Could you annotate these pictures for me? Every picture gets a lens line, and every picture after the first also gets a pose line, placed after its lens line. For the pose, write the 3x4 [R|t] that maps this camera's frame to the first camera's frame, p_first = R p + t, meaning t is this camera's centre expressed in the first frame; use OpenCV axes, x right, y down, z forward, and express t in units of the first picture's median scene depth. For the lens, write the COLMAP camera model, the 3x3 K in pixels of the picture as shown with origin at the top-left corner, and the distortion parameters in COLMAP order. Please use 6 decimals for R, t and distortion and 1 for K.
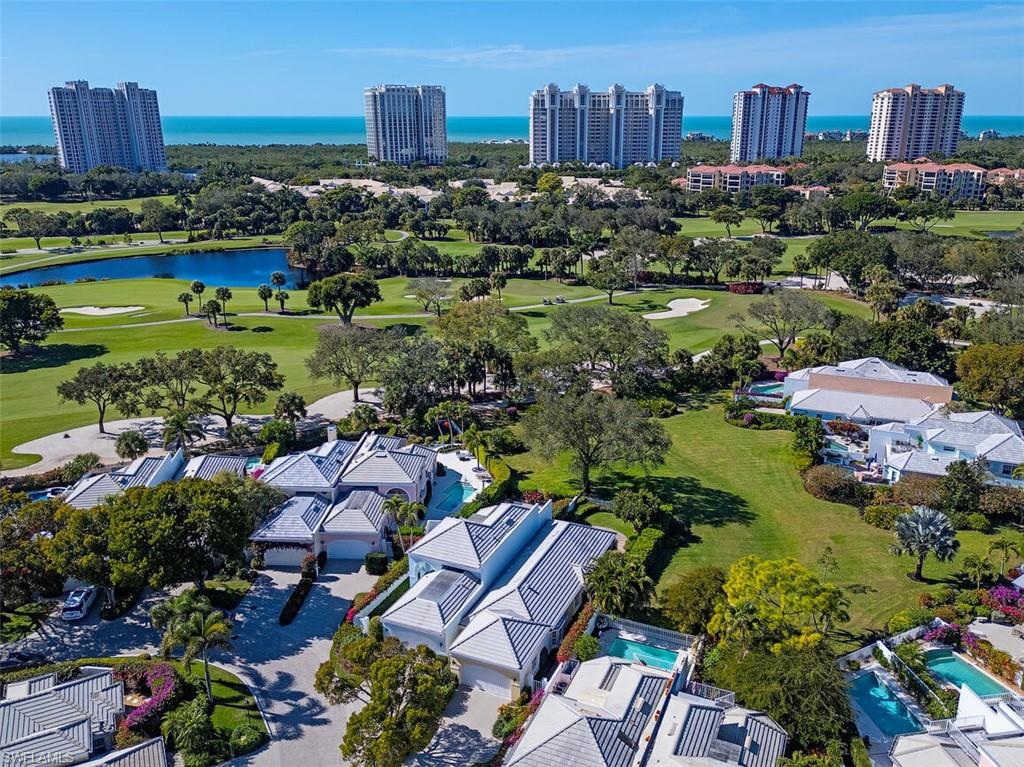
lens RADIAL K [[800.6, 0, 516.8], [0, 800.6, 406.5], [0, 0, 1]] dist [0.061698, -0.080249]
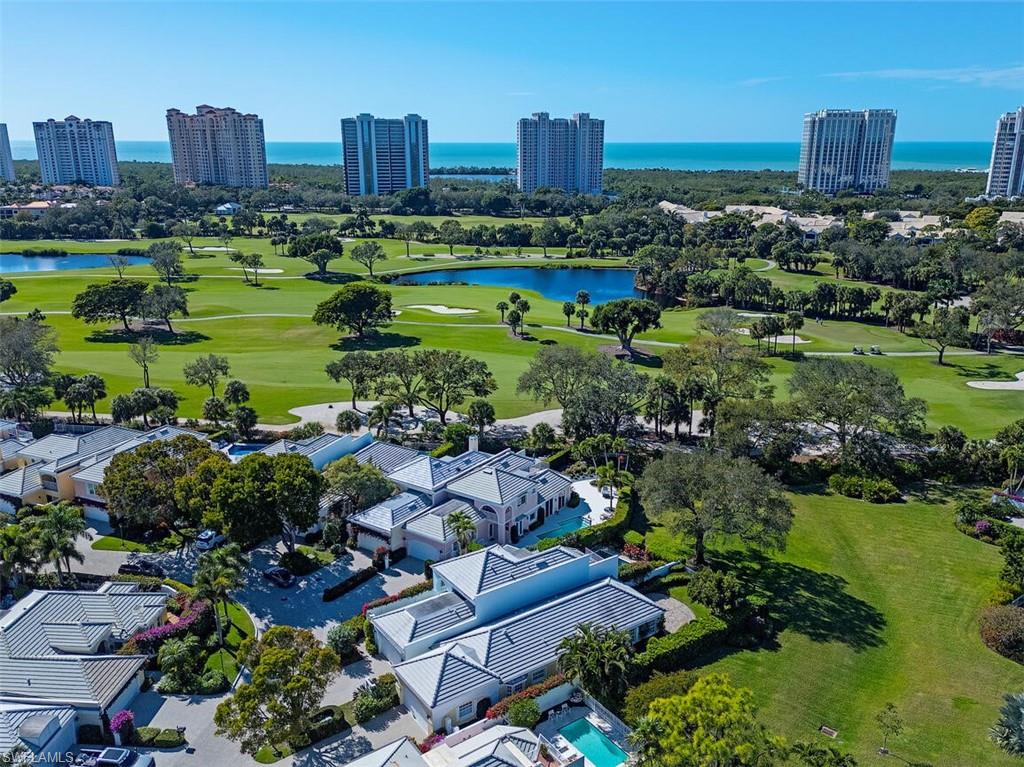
lens RADIAL K [[800.6, 0, 516.8], [0, 800.6, 406.5], [0, 0, 1]] dist [0.061698, -0.080249]
pose [[0.858364, 0.162667, -0.486570, 0.176522], [-0.176782, 0.984101, 0.017135, -0.022632], [0.481621, 0.071309, 0.873474, 0.061477]]
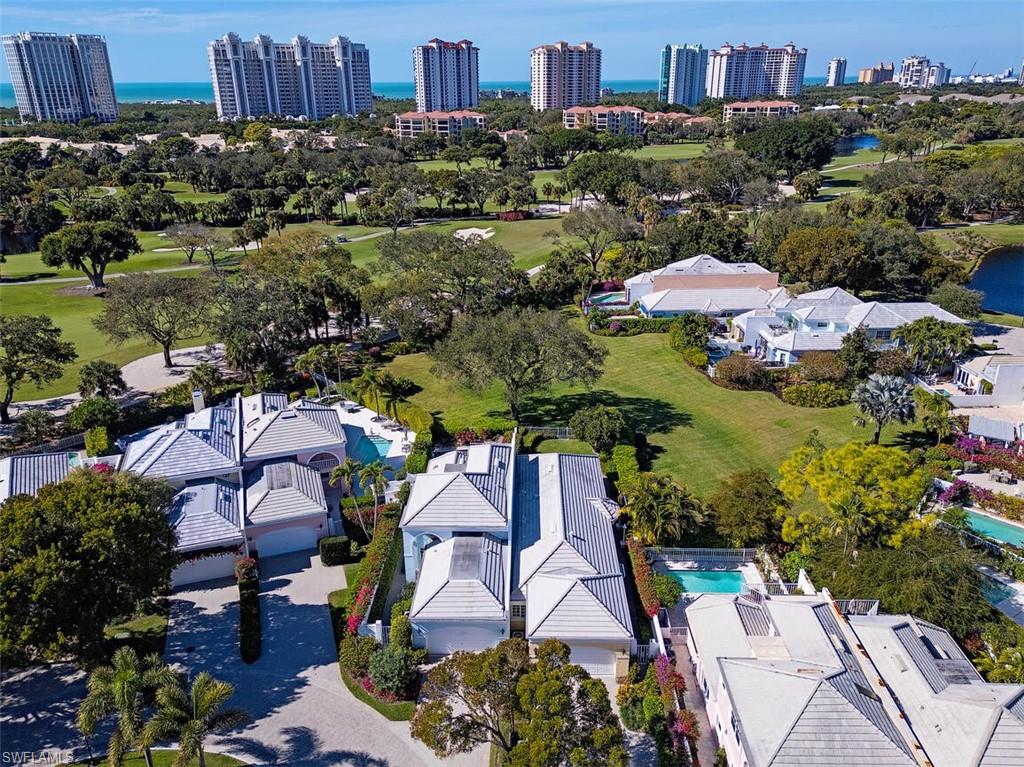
lens RADIAL K [[753.2, 0, 496.2], [0, 753.2, 381.9], [0, 0, 1]] dist [0.055152, -0.035696]
pose [[0.929455, -0.144640, 0.339401, -0.116173], [0.133463, 0.989460, 0.056179, 0.007366], [-0.343949, -0.006918, 0.938963, 0.123040]]
